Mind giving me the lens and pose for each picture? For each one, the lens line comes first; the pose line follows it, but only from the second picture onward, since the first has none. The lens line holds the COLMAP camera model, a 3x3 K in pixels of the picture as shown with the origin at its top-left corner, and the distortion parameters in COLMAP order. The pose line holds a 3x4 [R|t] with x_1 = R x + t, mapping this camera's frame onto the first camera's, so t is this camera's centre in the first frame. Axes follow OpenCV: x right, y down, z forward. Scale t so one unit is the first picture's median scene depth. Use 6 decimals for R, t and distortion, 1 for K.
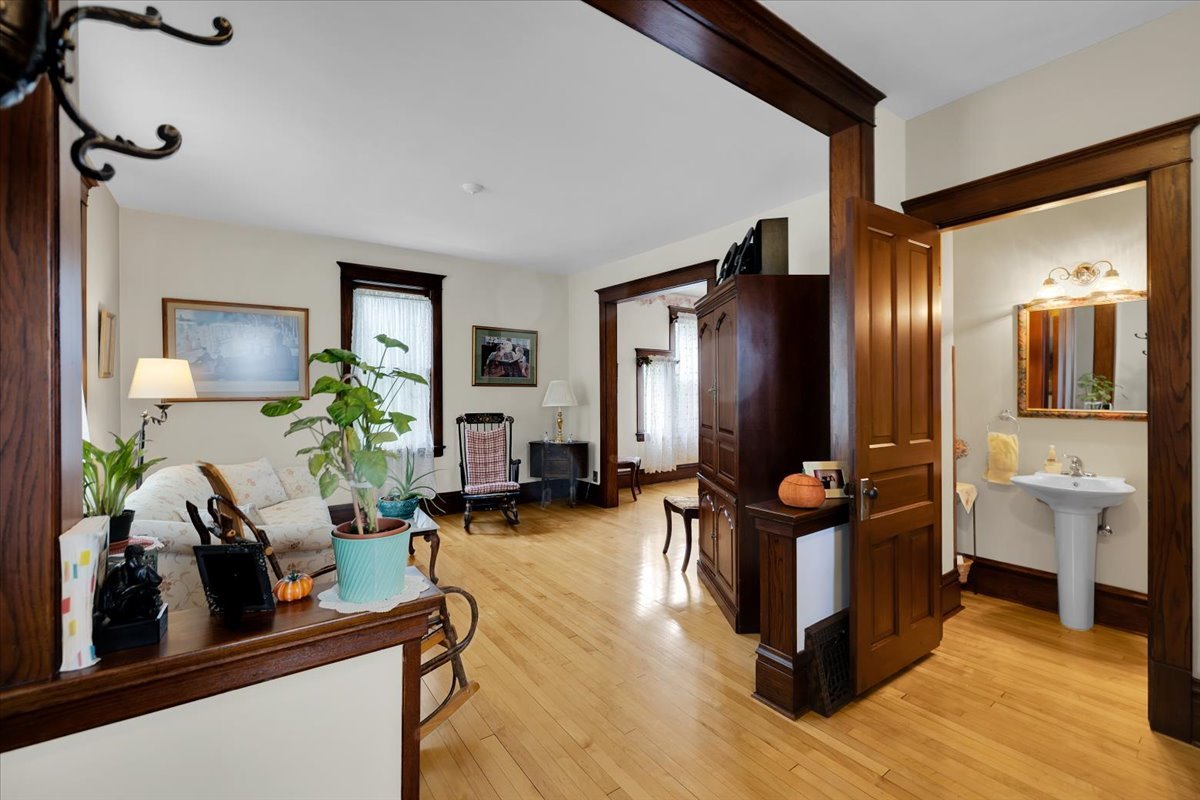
lens RADIAL K [[502.6, 0, 601.9], [0, 502.6, 396.9], [0, 0, 1]] dist [0.003317, 0.000524]
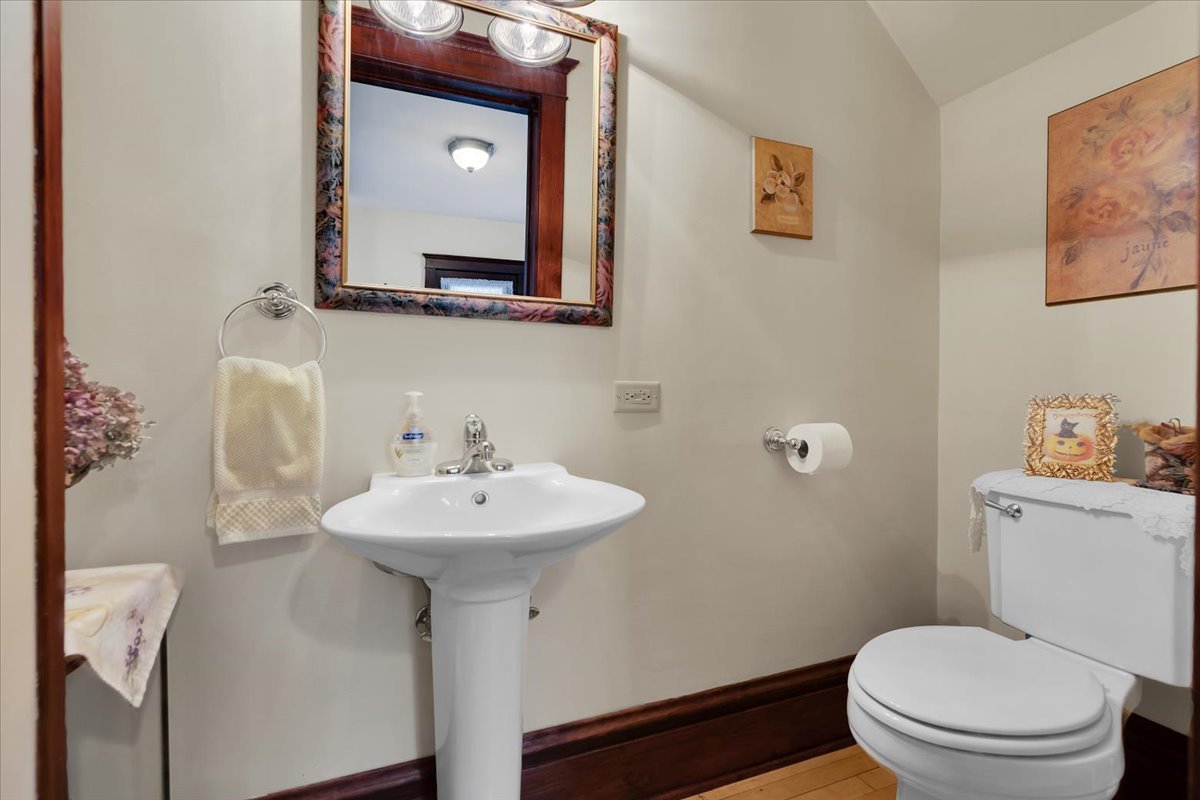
lens RADIAL K [[514.5, 0, 600.0], [0, 514.5, 387.5], [0, 0, 1]] dist [0.001954, 0.000253]
pose [[0.254036, 0.003146, 0.967190, 0.636144], [-0.000896, 0.999995, -0.003017, 0.101108], [-0.967194, -0.000100, 0.254038, 0.847035]]
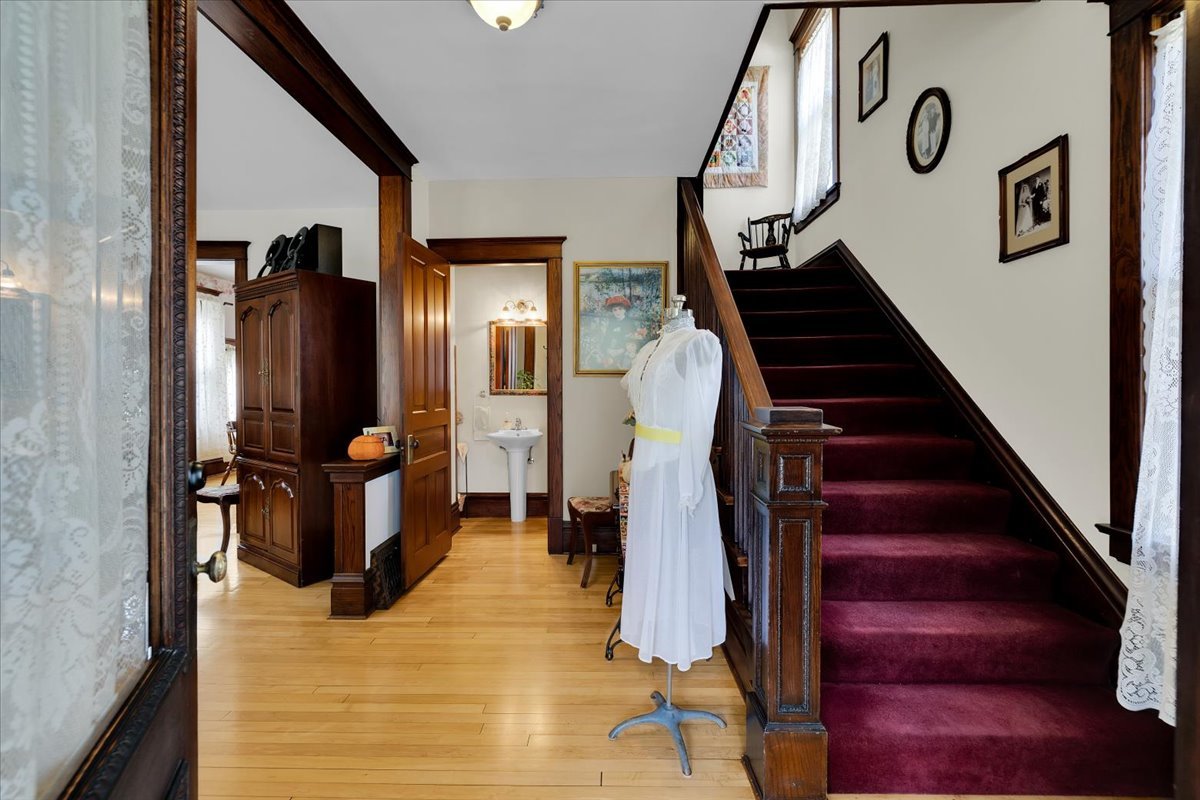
lens RADIAL K [[557.8, 0, 597.2], [0, 557.8, 386.9], [0, 0, 1]] dist [0.004110, 0.000524]
pose [[0.615564, 0.008785, 0.788038, -0.331875], [0.004713, 0.999879, -0.014829, 0.046794], [-0.788073, 0.012842, 0.615448, -0.319628]]
